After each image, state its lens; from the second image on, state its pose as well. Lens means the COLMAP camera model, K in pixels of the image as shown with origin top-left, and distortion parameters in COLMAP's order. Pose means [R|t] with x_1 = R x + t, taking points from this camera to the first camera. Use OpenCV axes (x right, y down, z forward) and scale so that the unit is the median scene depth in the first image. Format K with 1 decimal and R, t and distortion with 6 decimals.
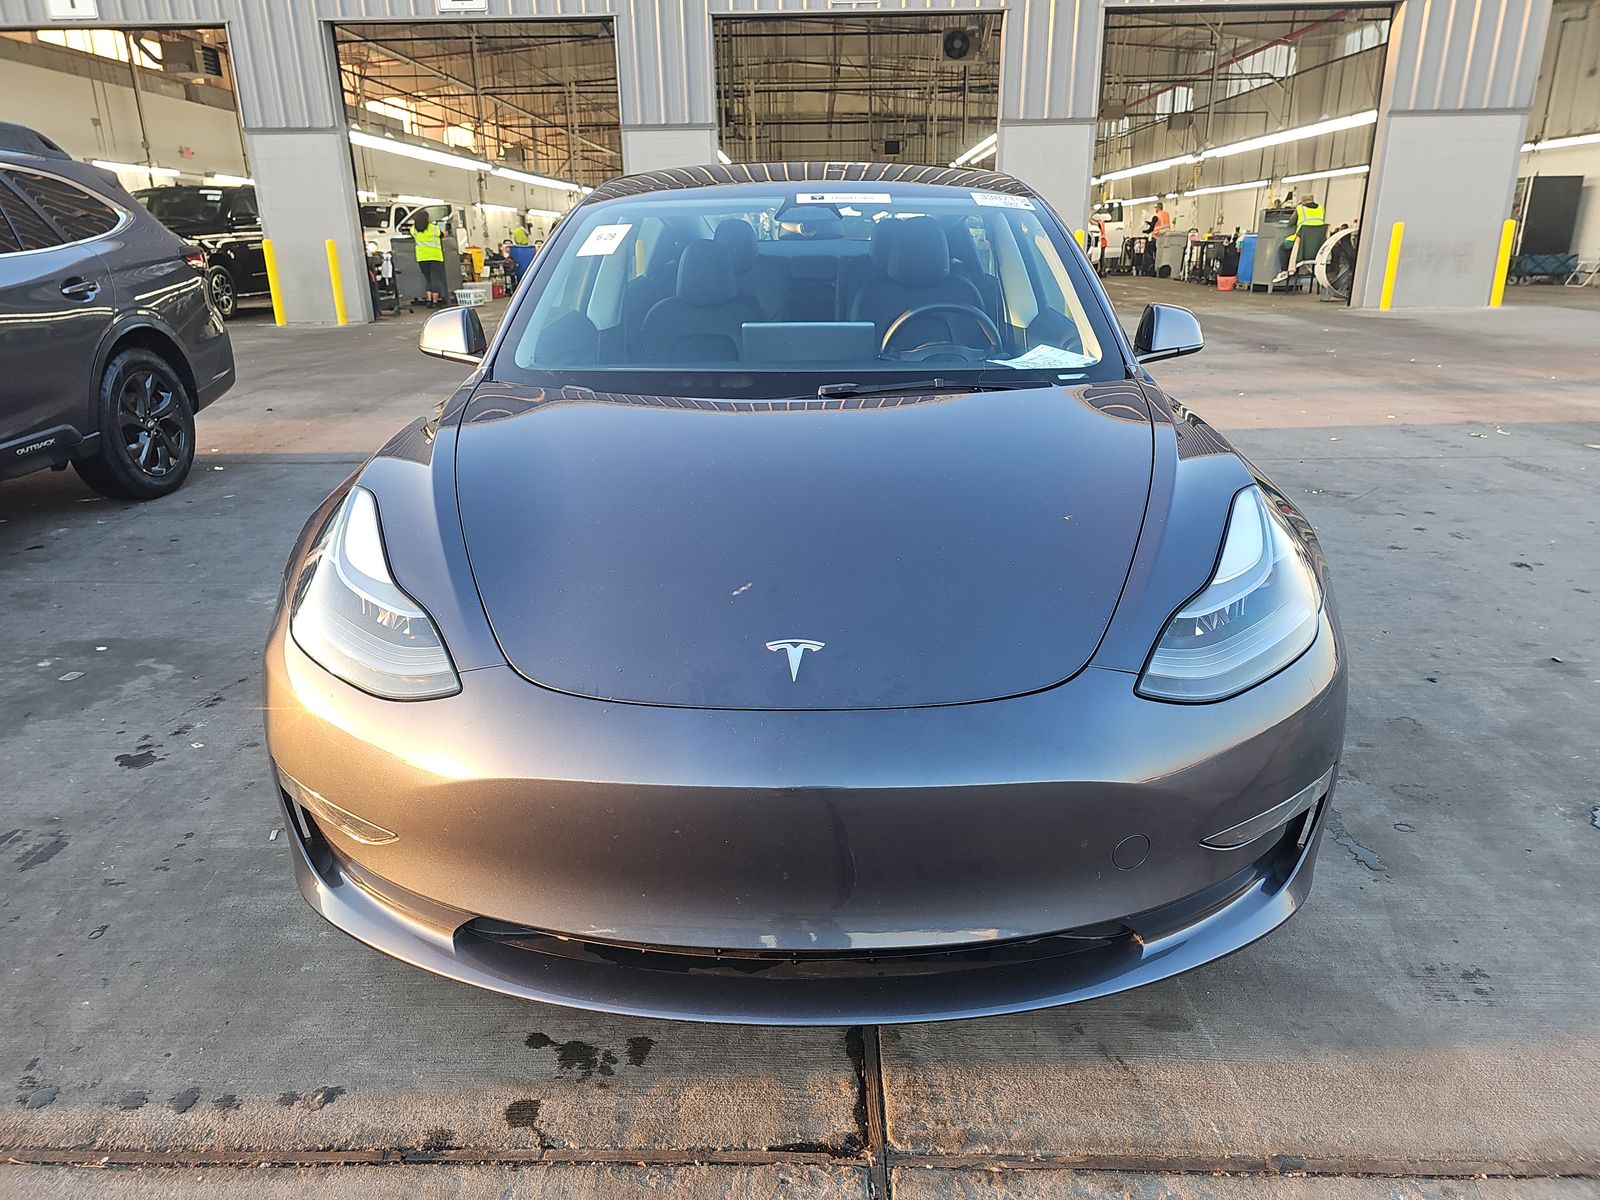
lens RADIAL K [[1058.6, 0, 789.6], [0, 1058.6, 599.6], [0, 0, 1]] dist [0.000550, -0.002720]
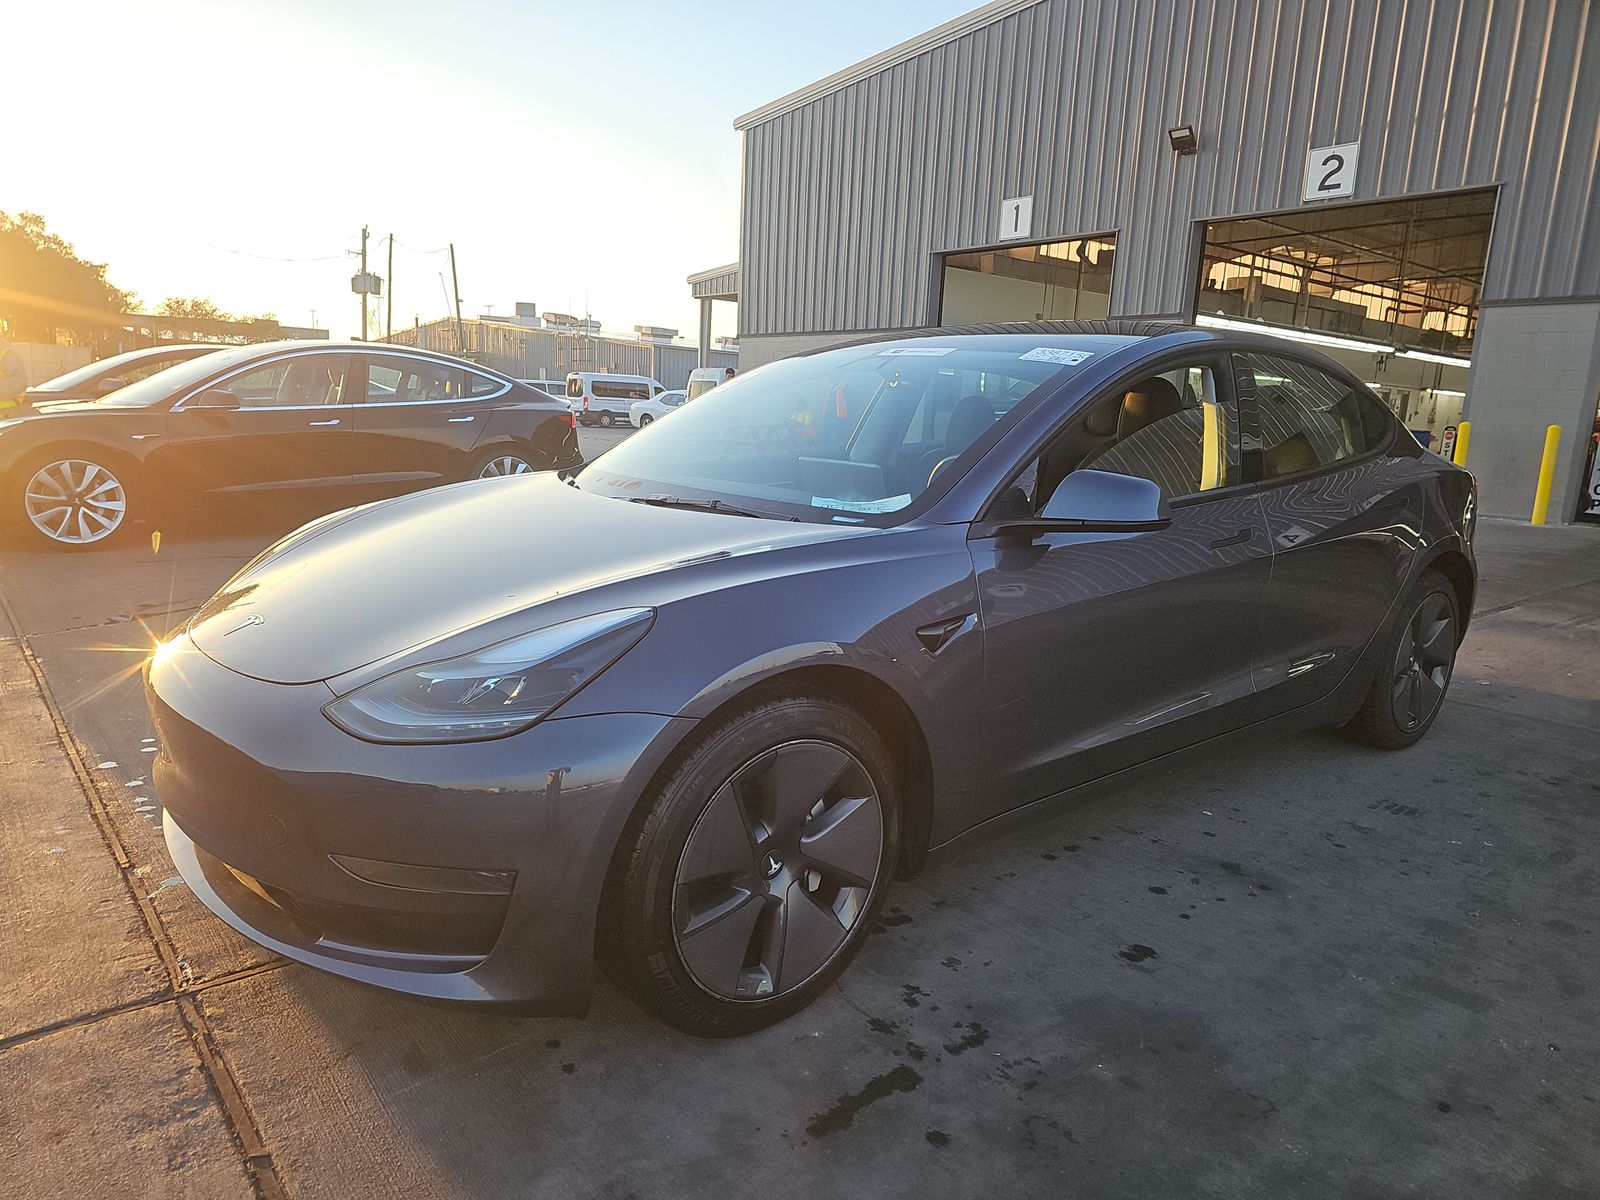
lens RADIAL K [[1058.6, 0, 789.6], [0, 1058.6, 599.6], [0, 0, 1]] dist [0.000550, -0.002720]
pose [[0.634444, 0.175230, -0.752845, 0.766751], [-0.293433, 0.955657, -0.024849, -0.075299], [0.715107, 0.236674, 0.657728, 0.261880]]
